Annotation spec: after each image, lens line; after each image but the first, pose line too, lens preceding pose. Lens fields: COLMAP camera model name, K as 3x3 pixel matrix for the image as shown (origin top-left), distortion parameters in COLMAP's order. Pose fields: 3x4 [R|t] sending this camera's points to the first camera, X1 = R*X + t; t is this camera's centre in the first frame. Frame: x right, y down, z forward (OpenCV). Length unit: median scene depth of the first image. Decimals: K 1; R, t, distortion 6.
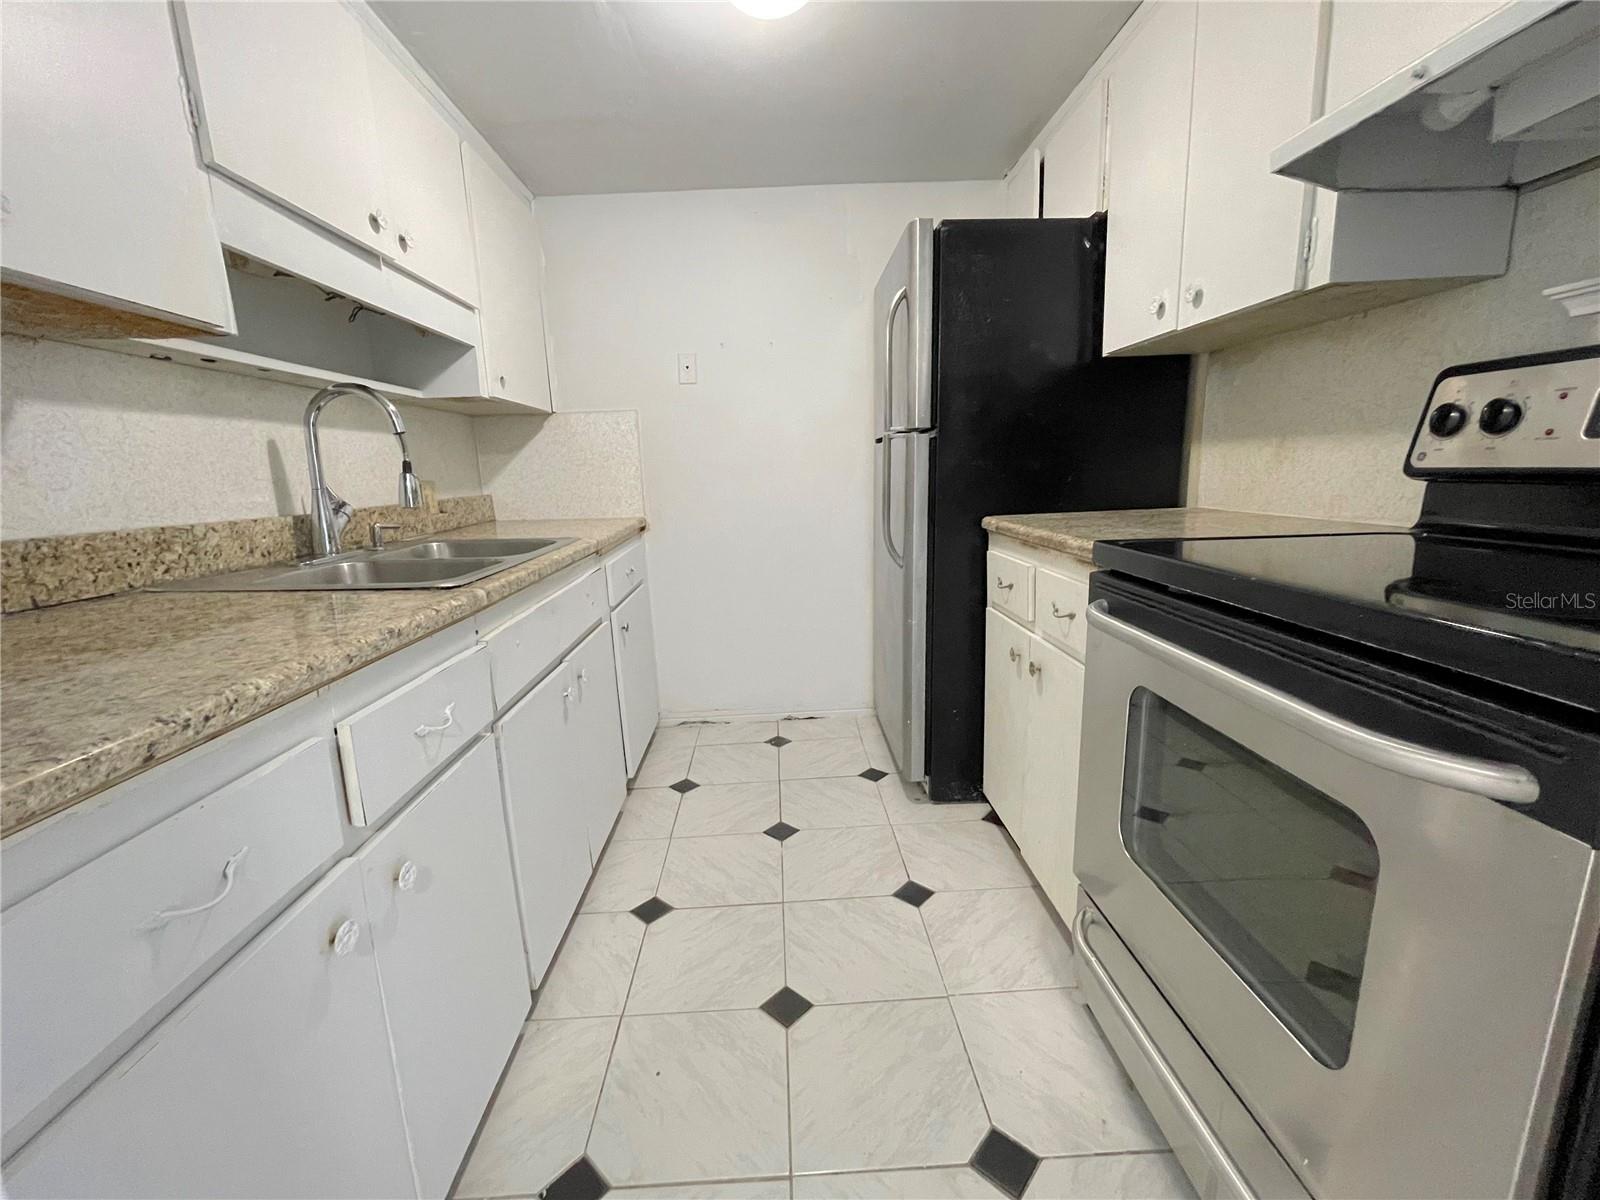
lens RADIAL K [[653.1, 0, 793.0], [0, 653.1, 596.3], [0, 0, 1]] dist [-0.009506, -0.001158]
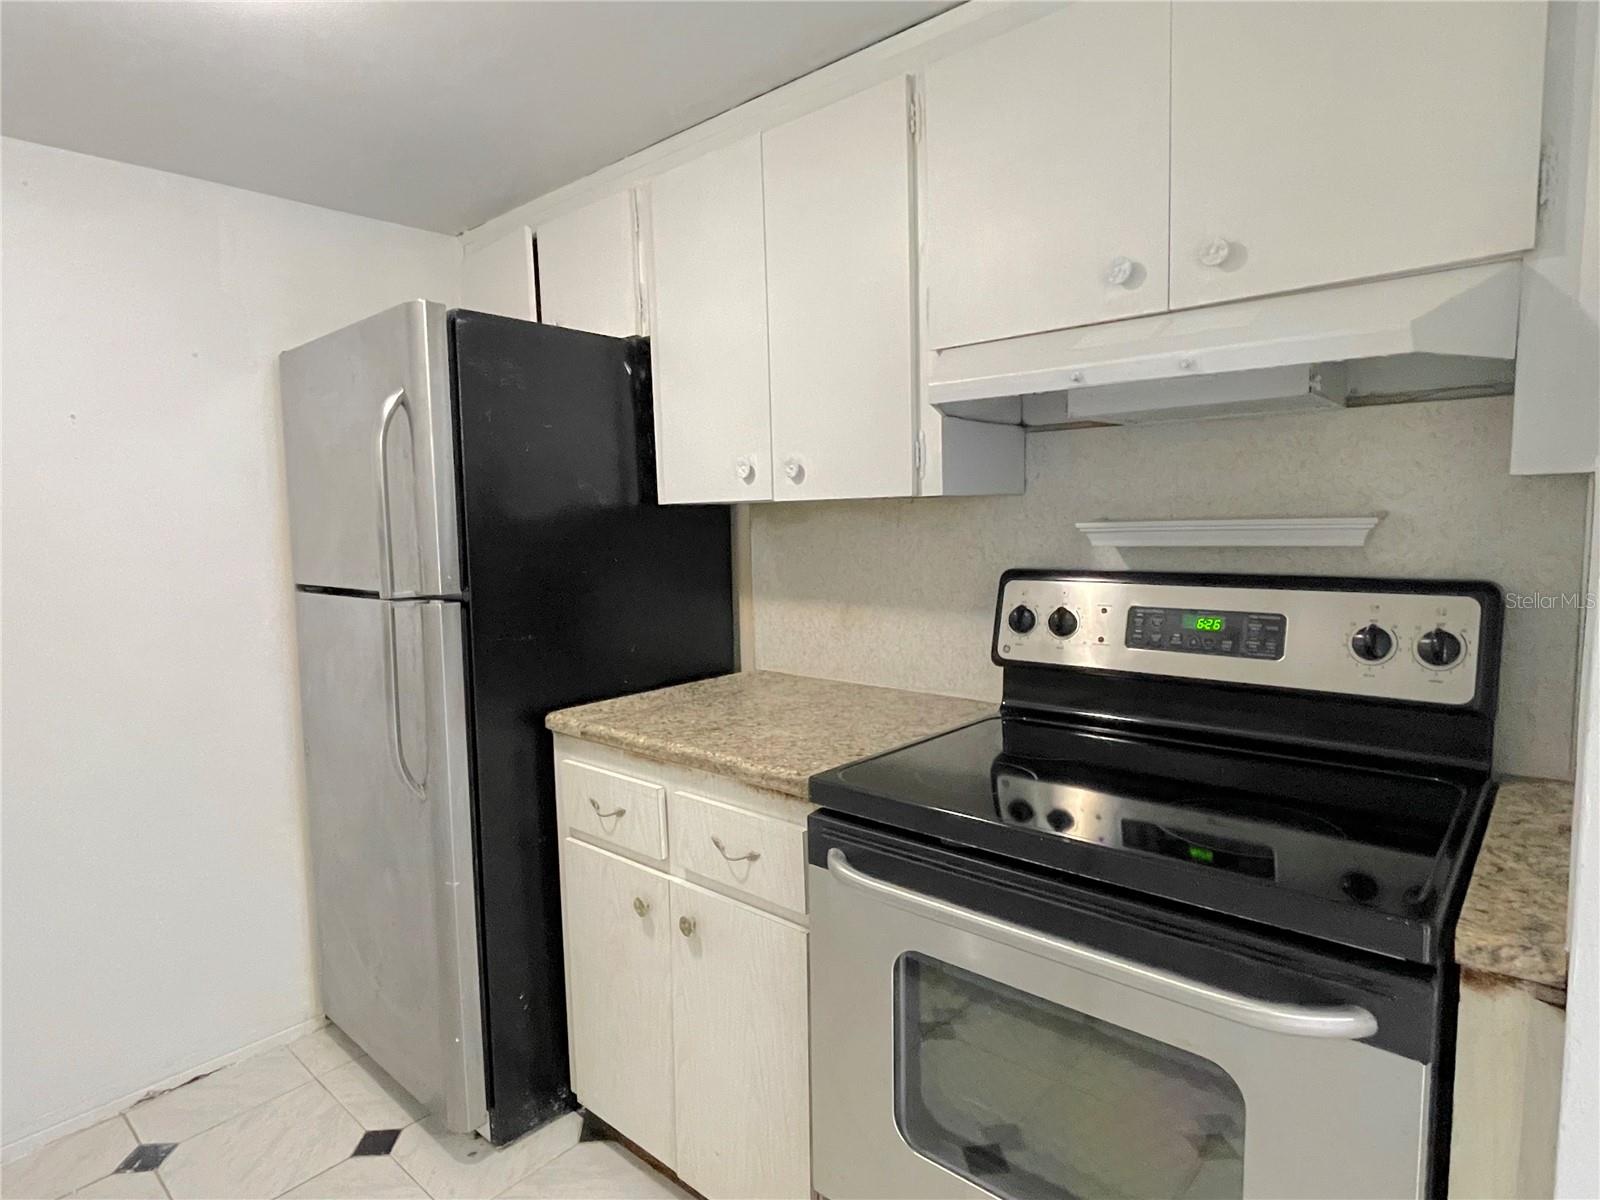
lens RADIAL K [[868.5, 0, 800.2], [0, 868.5, 605.3], [0, 0, 1]] dist [-0.004357, -0.002789]
pose [[0.679989, -0.049769, 0.731531, -0.258154], [0.136983, 0.988751, -0.060063, -0.174975], [-0.720313, 0.141049, 0.679158, 0.157571]]
